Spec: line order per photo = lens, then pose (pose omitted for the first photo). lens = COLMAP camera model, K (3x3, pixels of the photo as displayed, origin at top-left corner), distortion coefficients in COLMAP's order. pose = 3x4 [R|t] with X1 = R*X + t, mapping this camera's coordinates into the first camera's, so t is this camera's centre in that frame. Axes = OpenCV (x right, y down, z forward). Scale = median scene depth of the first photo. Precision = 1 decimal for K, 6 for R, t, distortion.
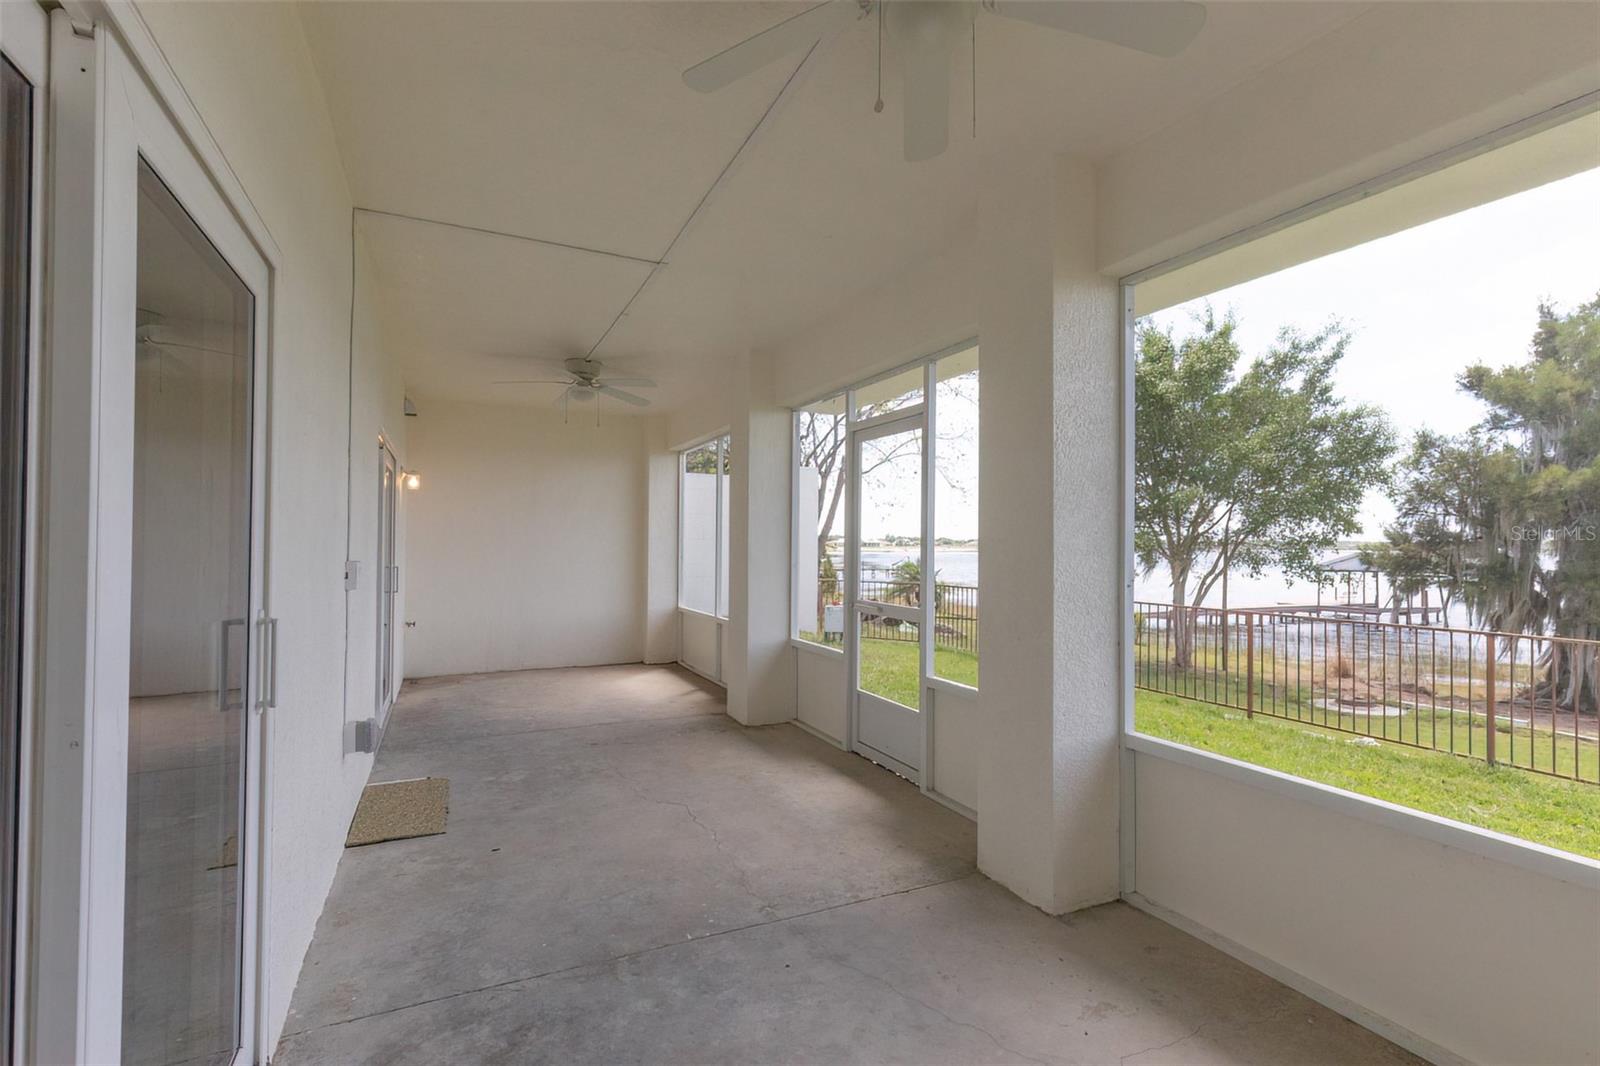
lens RADIAL K [[748.8, 0, 813.7], [0, 748.8, 527.3], [0, 0, 1]] dist [0.010222, -0.000308]
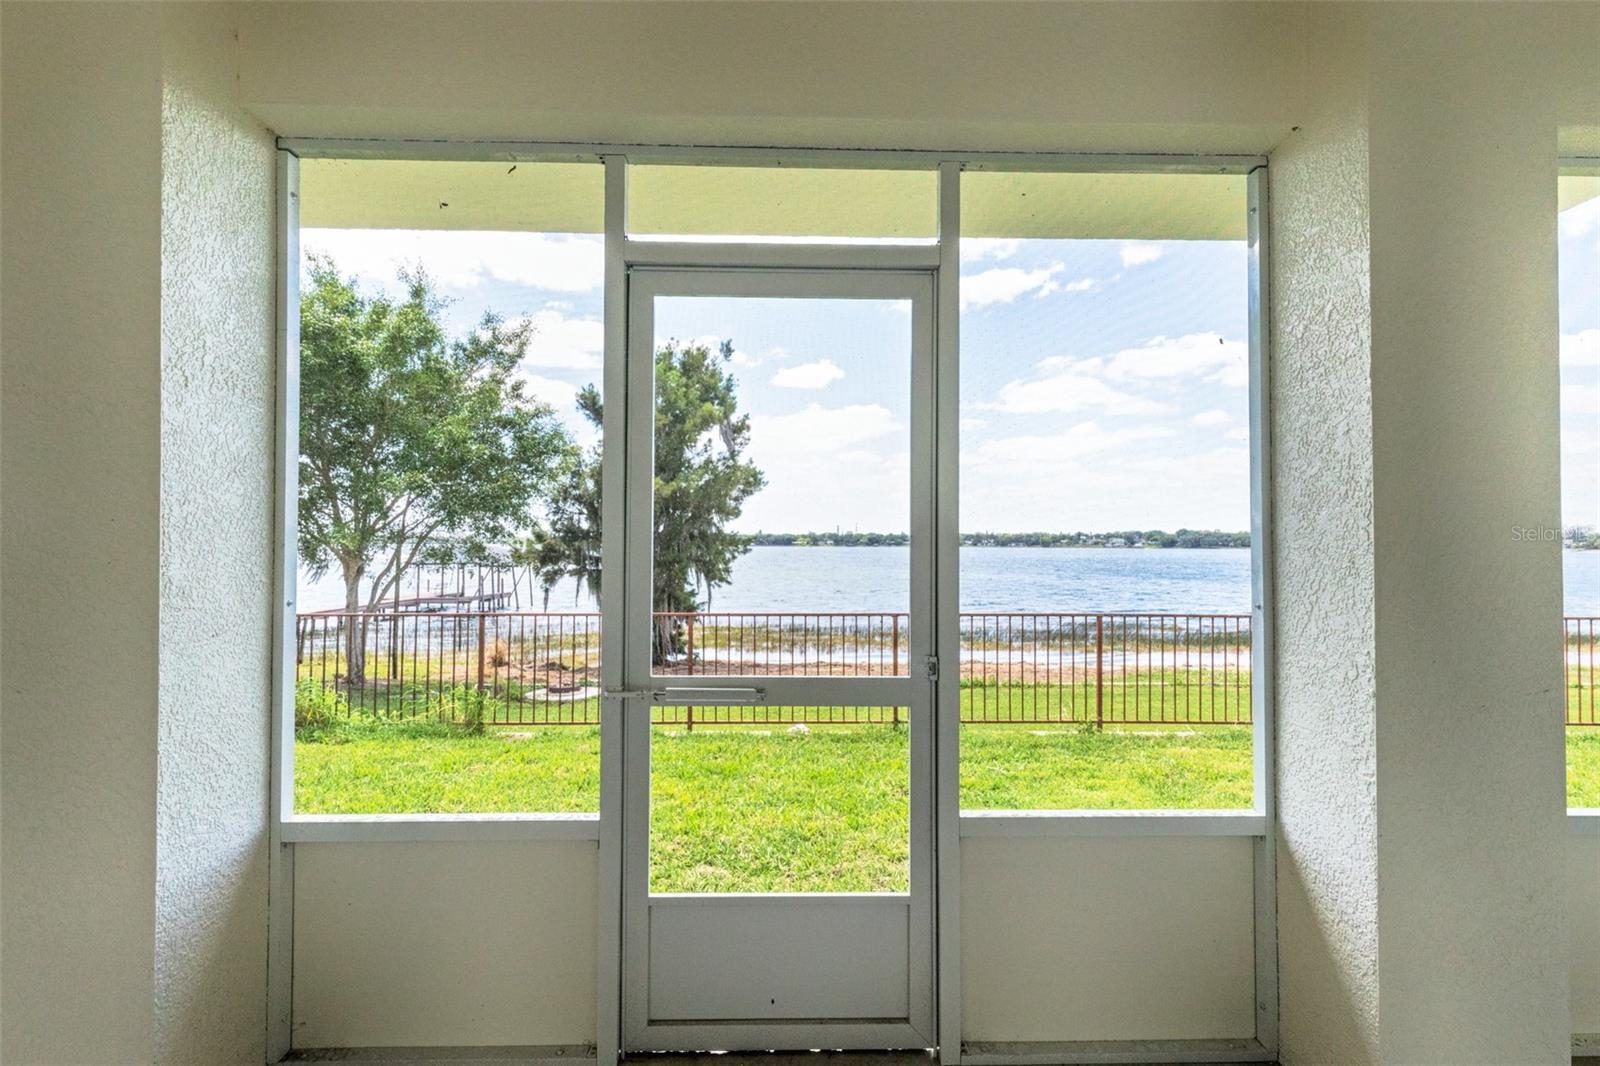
lens RADIAL K [[748.8, 0, 801.7], [0, 748.8, 536.9], [0, 0, 1]] dist [0.010222, -0.000308]
pose [[0.412357, 0.001941, 0.911020, -0.267532], [-0.020964, 0.999753, 0.007359, 0.013462], [-0.910781, -0.022133, 0.412296, 0.720729]]
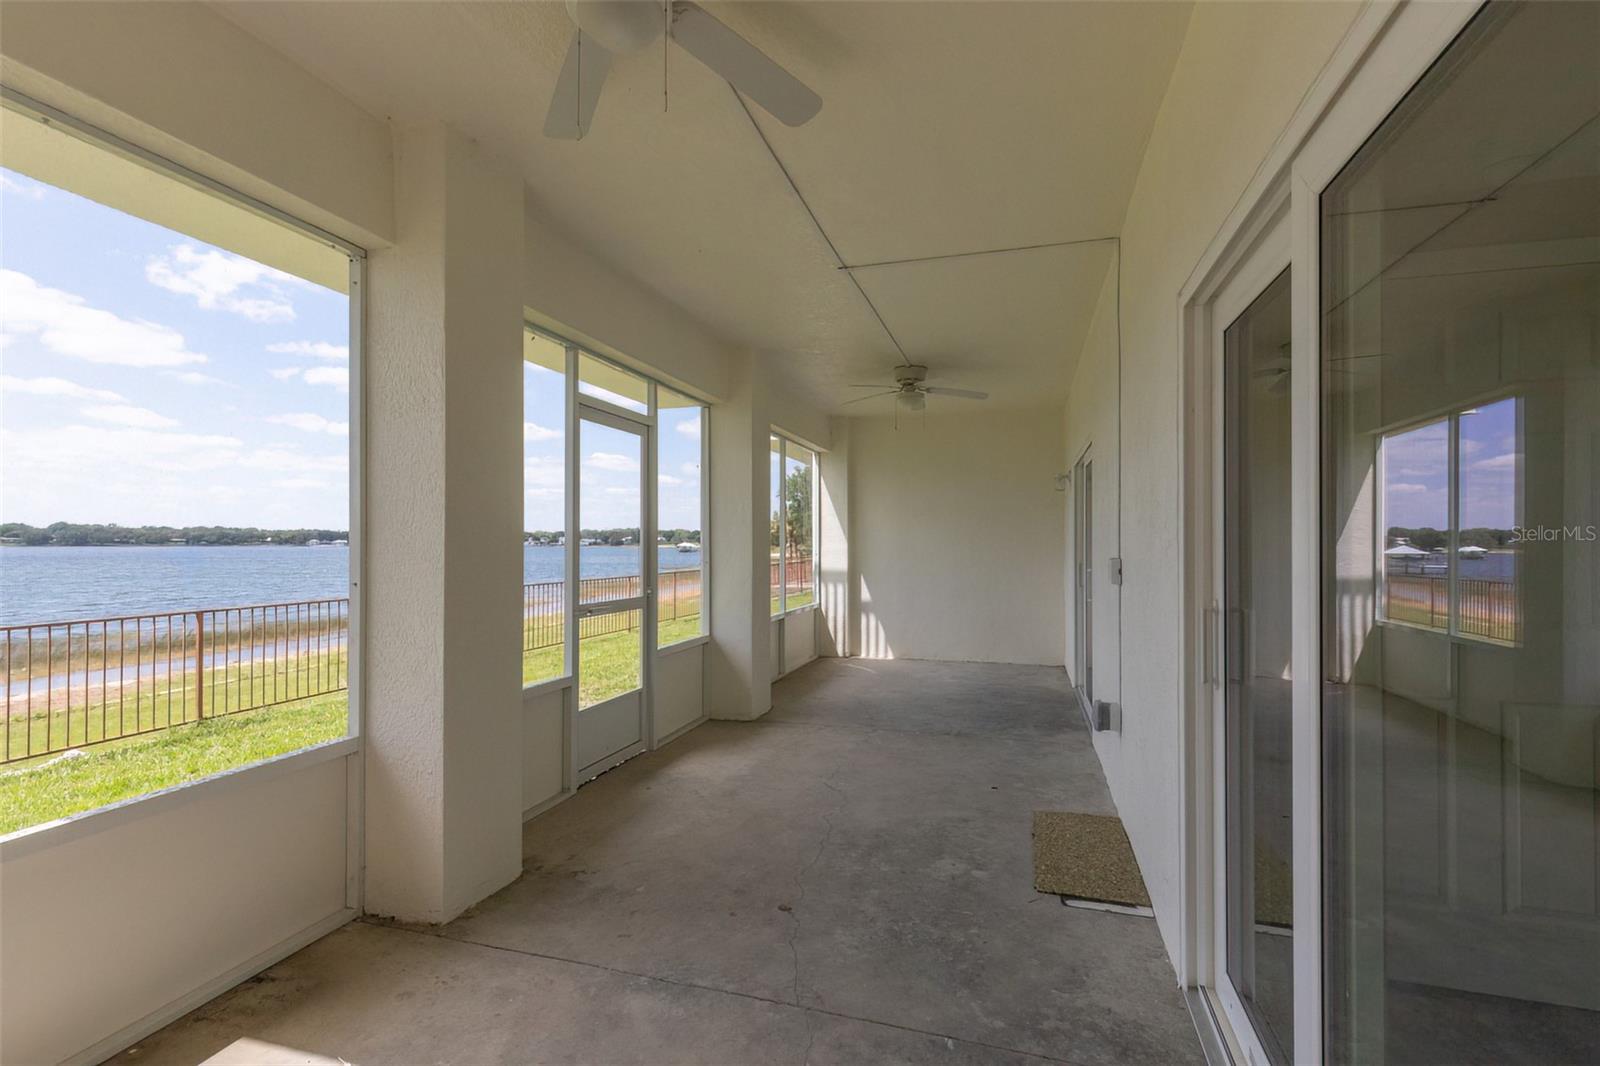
lens RADIAL K [[748.8, 0, 805.3], [0, 748.8, 538.6], [0, 0, 1]] dist [0.010222, -0.000308]
pose [[-0.742652, -0.004922, 0.669659, -0.659424], [-0.020975, 0.999653, -0.015914, 0.028663], [-0.669349, -0.025865, -0.742498, 1.386006]]
